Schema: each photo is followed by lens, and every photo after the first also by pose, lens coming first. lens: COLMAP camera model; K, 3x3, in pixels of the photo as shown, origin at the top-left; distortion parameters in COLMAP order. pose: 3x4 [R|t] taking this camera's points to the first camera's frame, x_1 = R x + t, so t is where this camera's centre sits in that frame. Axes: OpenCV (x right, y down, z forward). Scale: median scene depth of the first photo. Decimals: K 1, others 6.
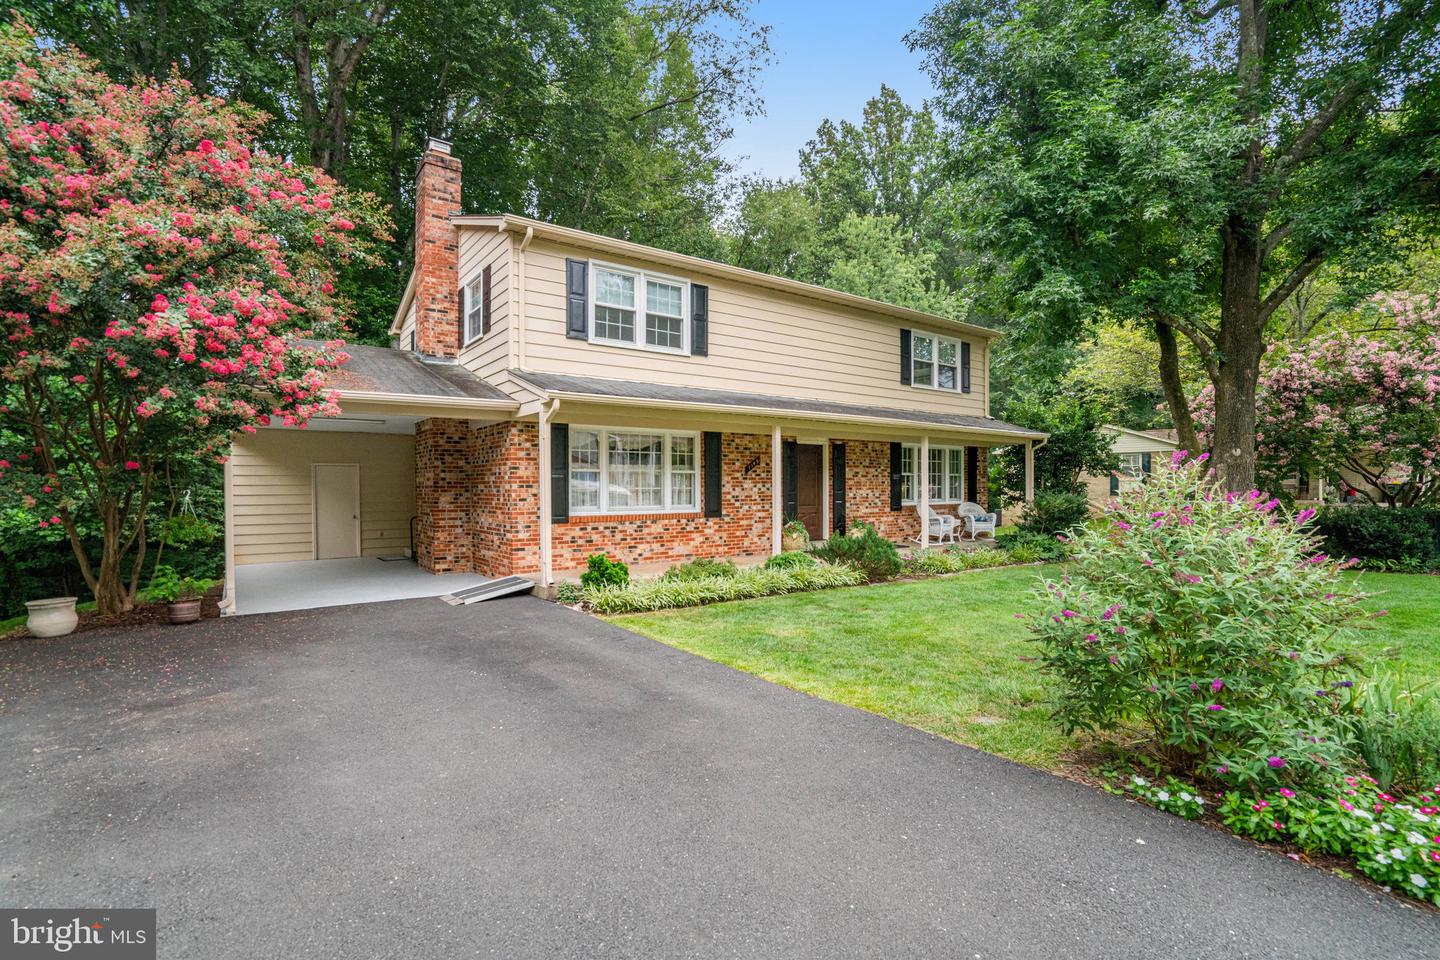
lens RADIAL K [[666.8, 0, 721.6], [0, 666.8, 493.7], [0, 0, 1]] dist [-0.037583, 0.000071]
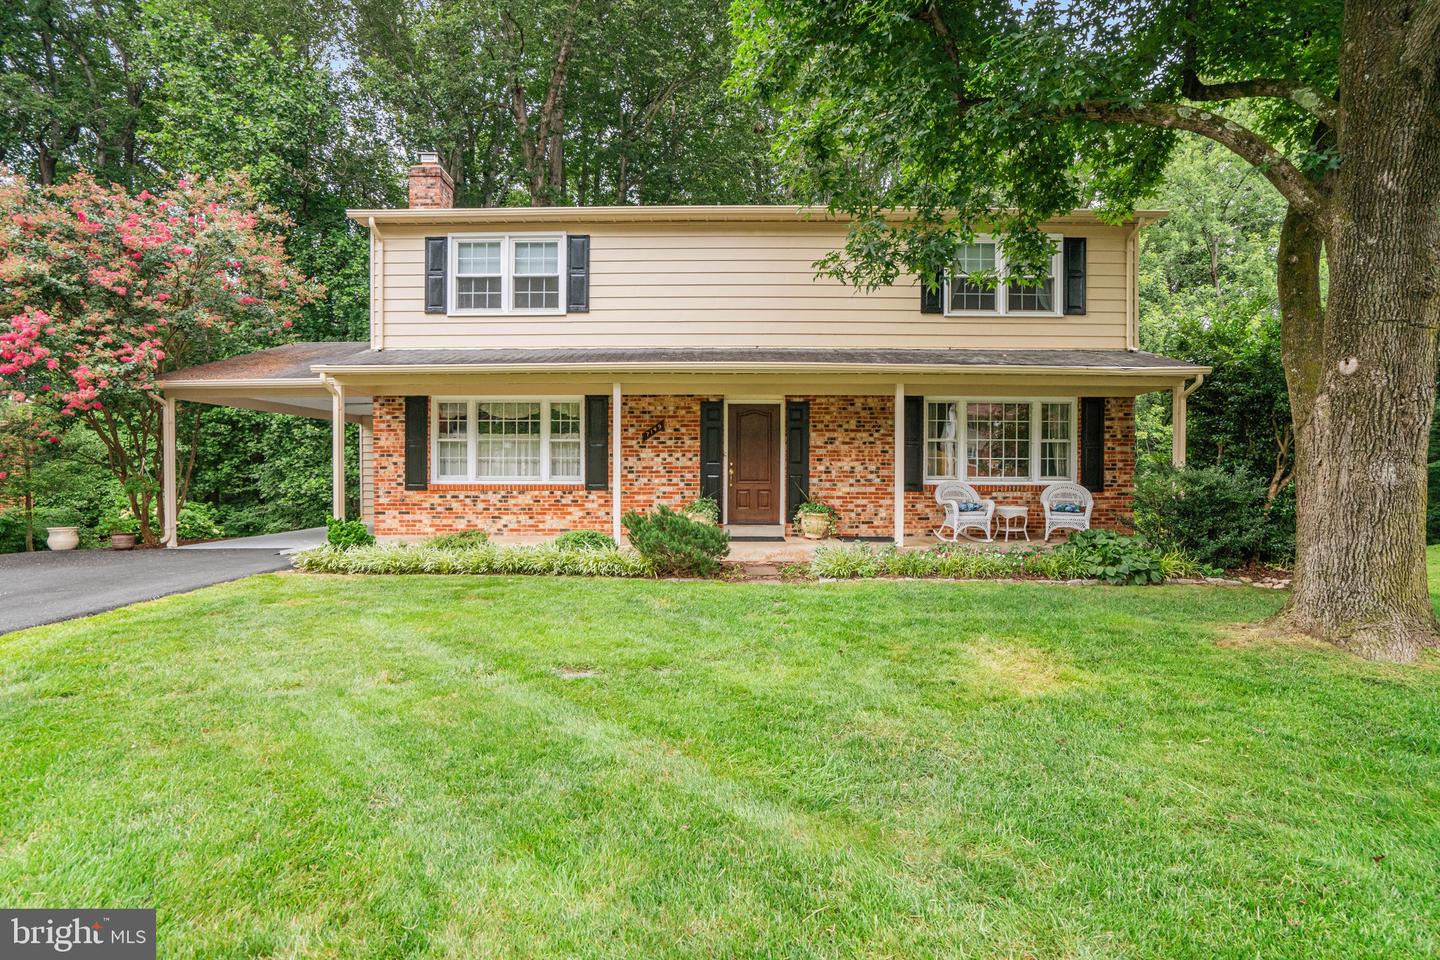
lens RADIAL K [[662.0, 0, 719.6], [0, 662.0, 478.4], [0, 0, 1]] dist [-0.037228, -0.000128]
pose [[0.807849, 0.012363, -0.589260, 0.673928], [-0.009570, 0.999923, 0.007859, 0.011348], [0.589312, -0.000709, 0.807905, 0.391429]]
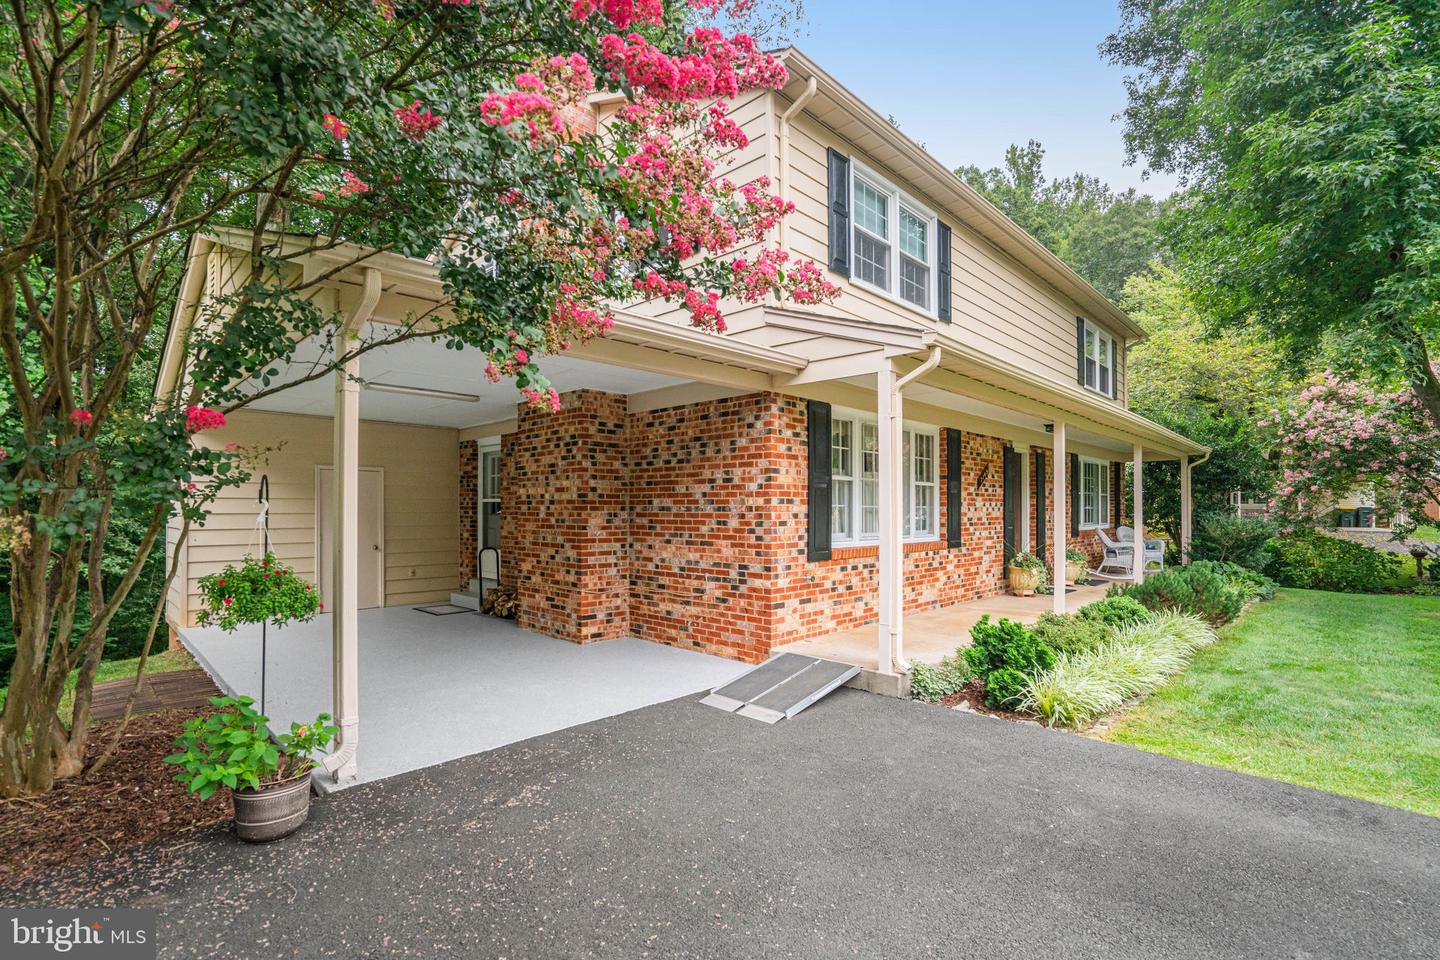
lens RADIAL K [[666.8, 0, 721.0], [0, 666.8, 500.6], [0, 0, 1]] dist [-0.037583, 0.000071]
pose [[0.986304, 0.008386, 0.164722, -0.392523], [-0.004518, 0.999706, -0.023838, 0.002788], [-0.164873, 0.022767, 0.986052, 0.351358]]
